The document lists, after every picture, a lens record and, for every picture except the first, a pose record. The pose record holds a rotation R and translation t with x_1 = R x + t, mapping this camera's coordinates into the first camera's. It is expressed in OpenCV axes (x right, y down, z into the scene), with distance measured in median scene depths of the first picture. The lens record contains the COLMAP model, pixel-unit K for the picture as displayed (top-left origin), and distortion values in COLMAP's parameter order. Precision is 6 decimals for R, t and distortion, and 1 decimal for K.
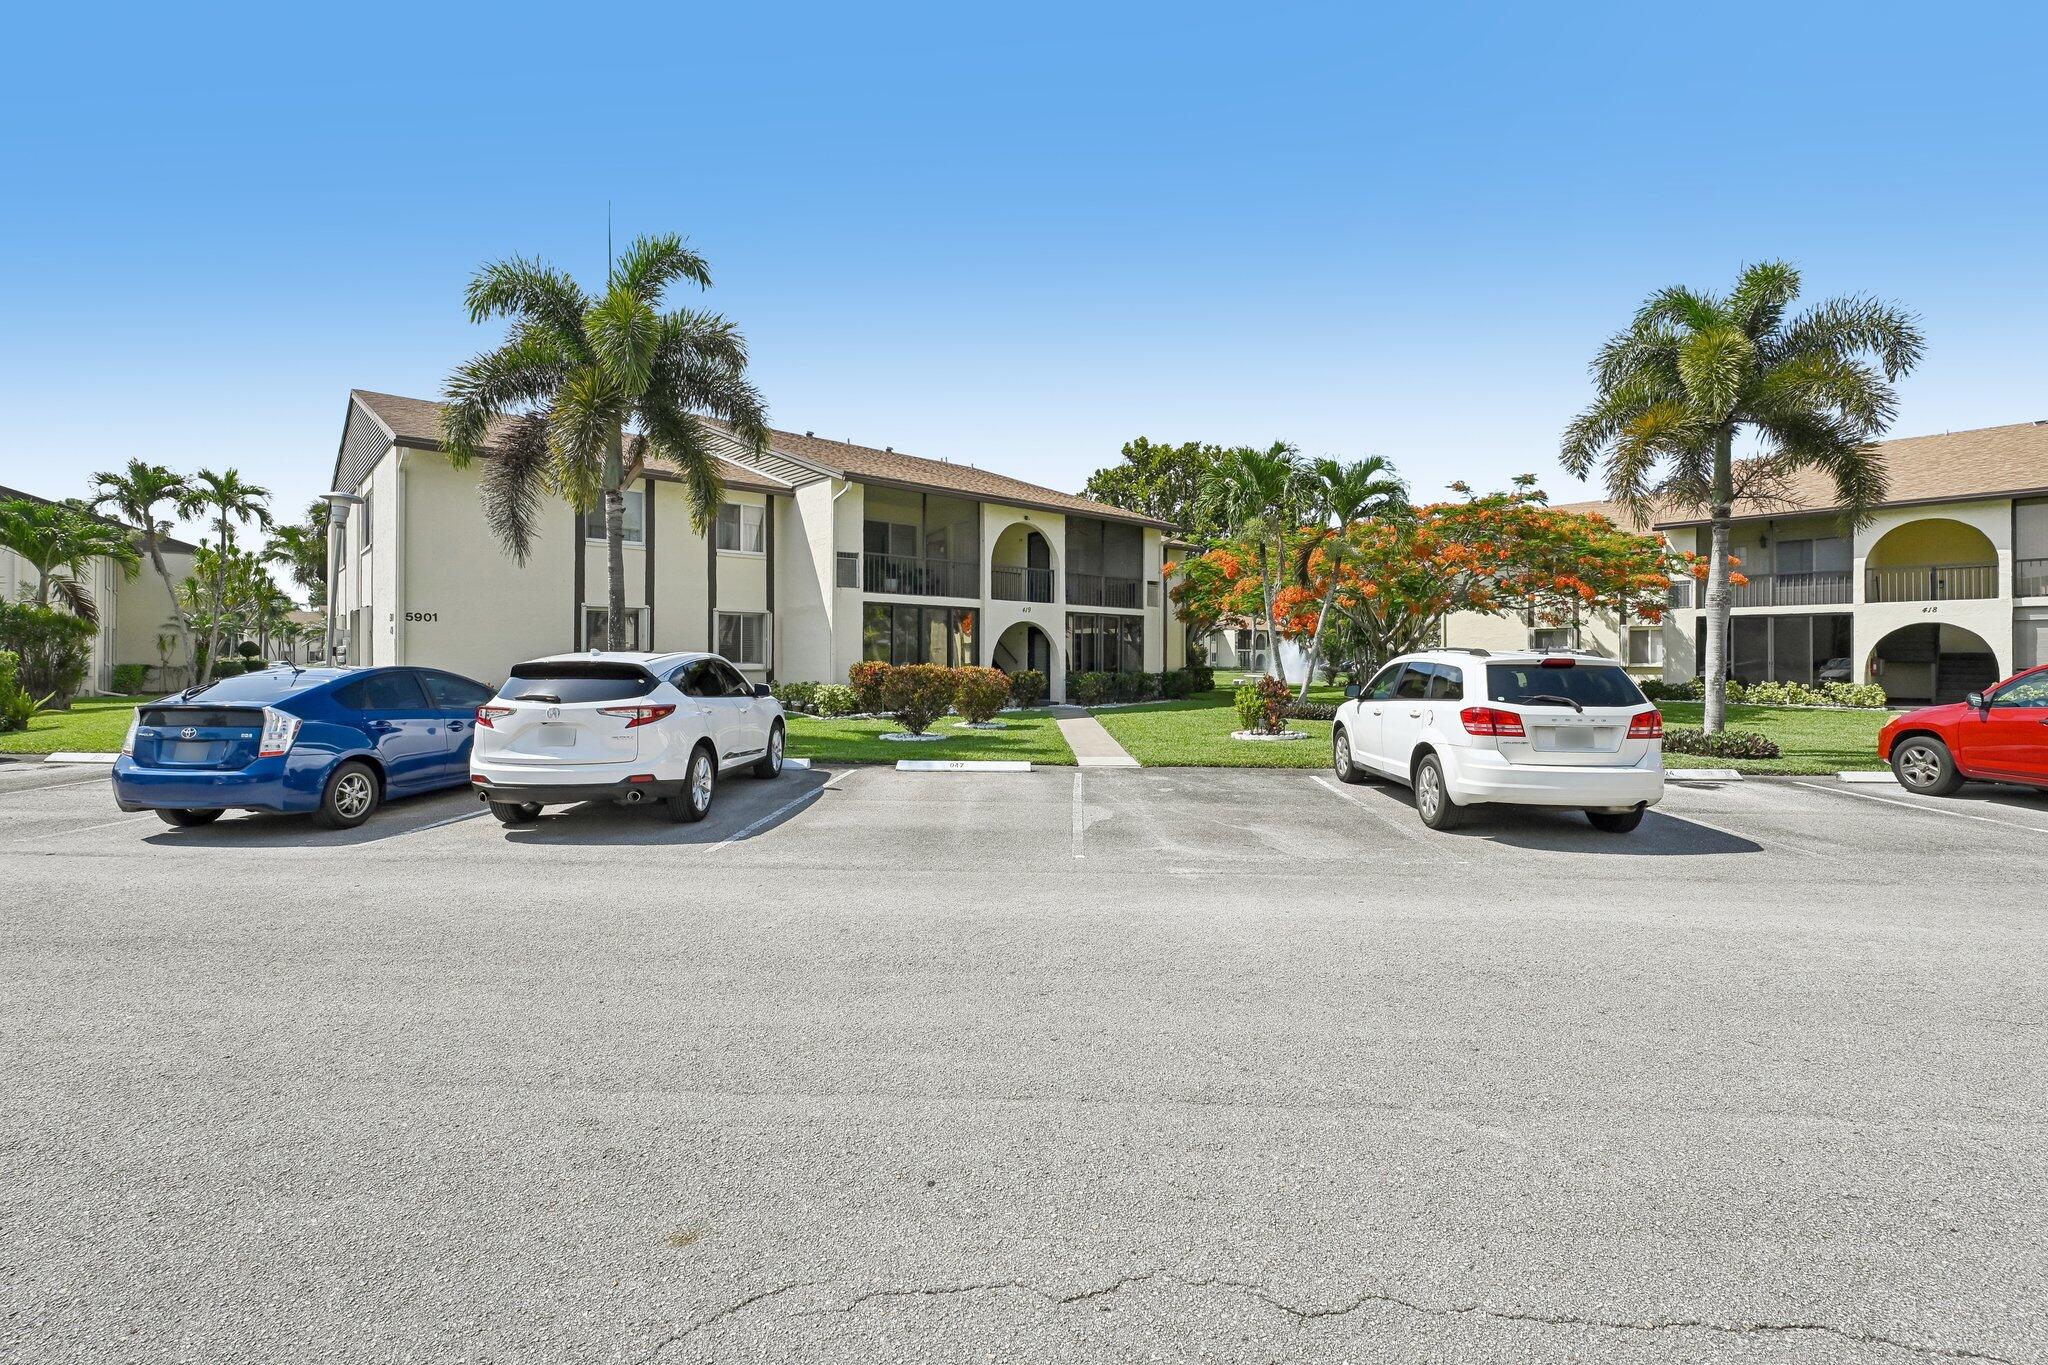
lens RADIAL K [[893.5, 0, 1027.0], [0, 893.5, 652.7], [0, 0, 1]] dist [0.000547, 0.000358]
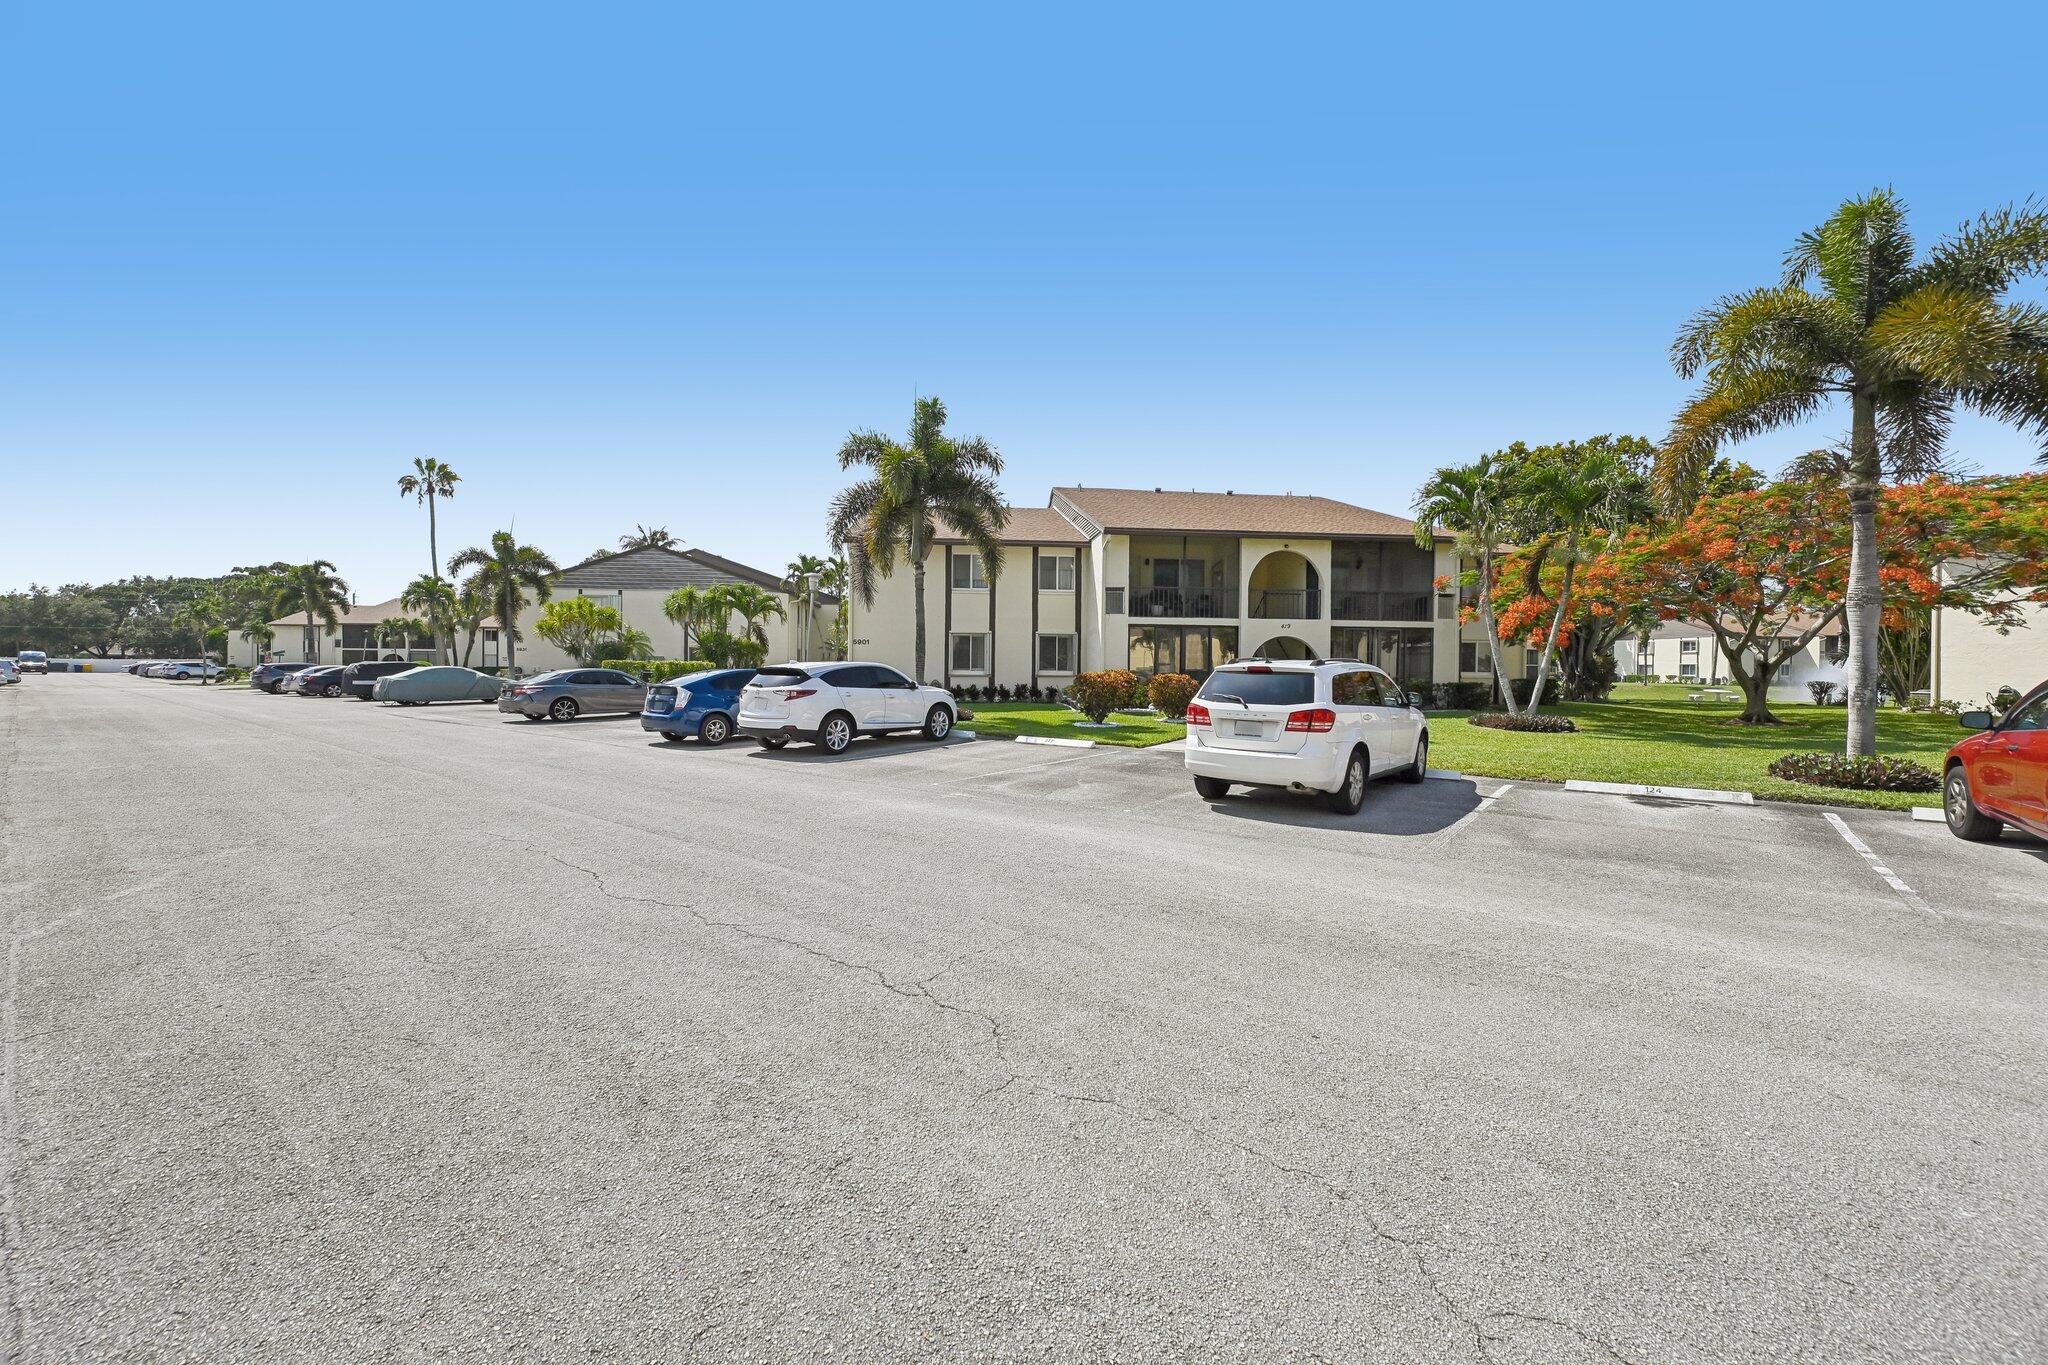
lens RADIAL K [[797.1, 0, 1019.3], [0, 797.1, 680.9], [0, 0, 1]] dist [0.000561, 0.000112]
pose [[0.812179, 0.013024, -0.583263, 0.364317], [-0.001355, 0.999790, 0.020438, 0.001945], [0.583406, -0.015809, 0.812026, -0.037377]]
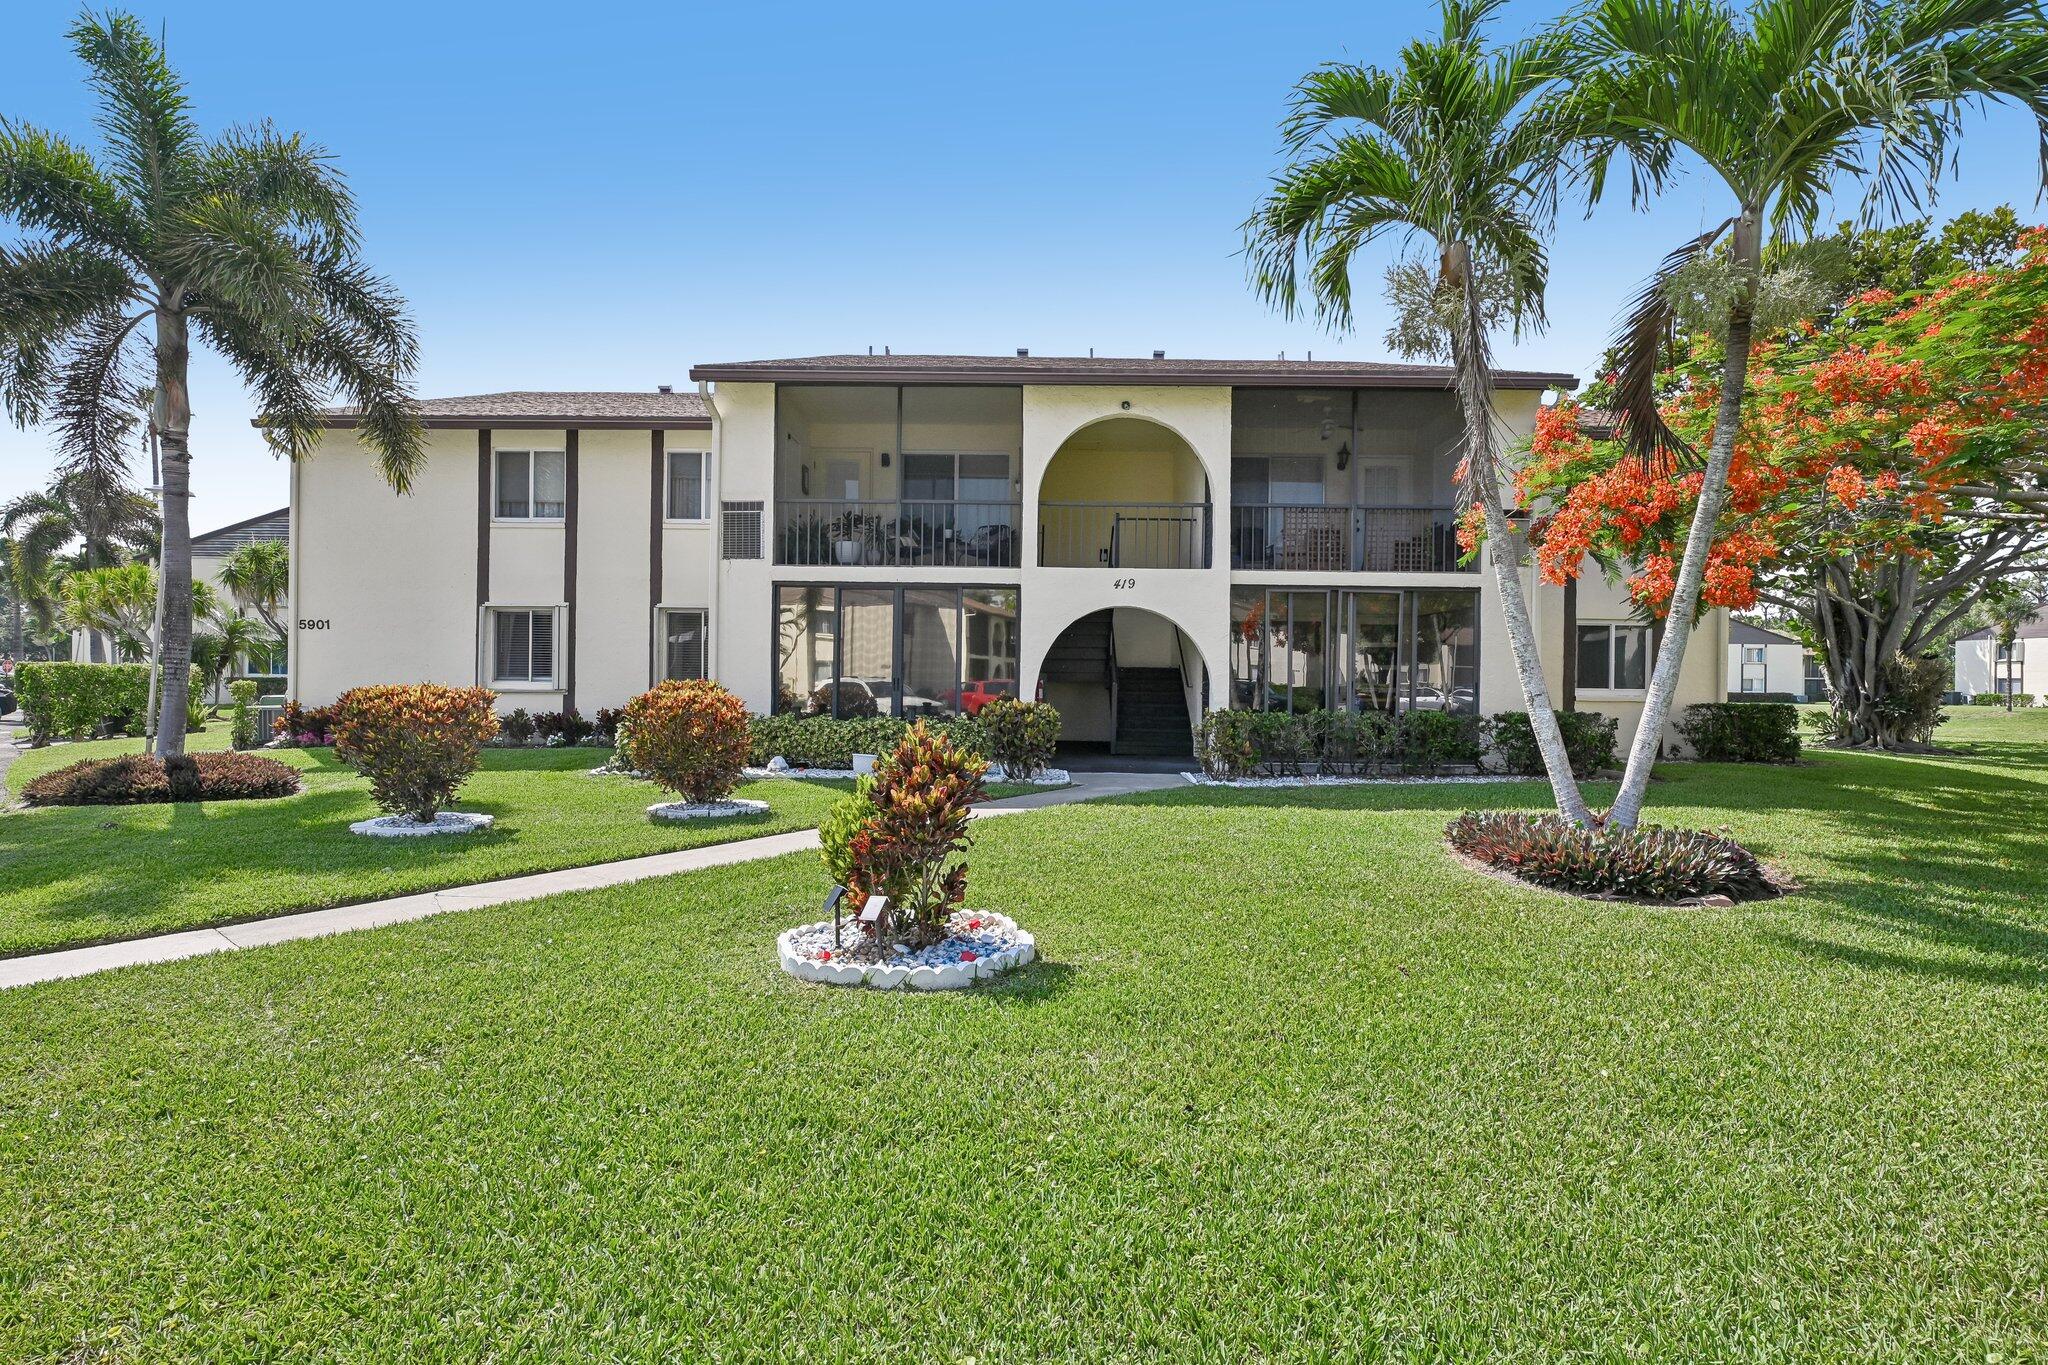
lens RADIAL K [[1089.2, 0, 908.1], [0, 1089.2, 681.9], [0, 0, 1]] dist [-0.035230, 0.016343]
pose [[0.726490, 0.007898, -0.687132, 0.385427], [-0.004552, 0.999967, 0.006682, 0.005180], [0.687162, -0.001727, 0.726502, 0.527118]]
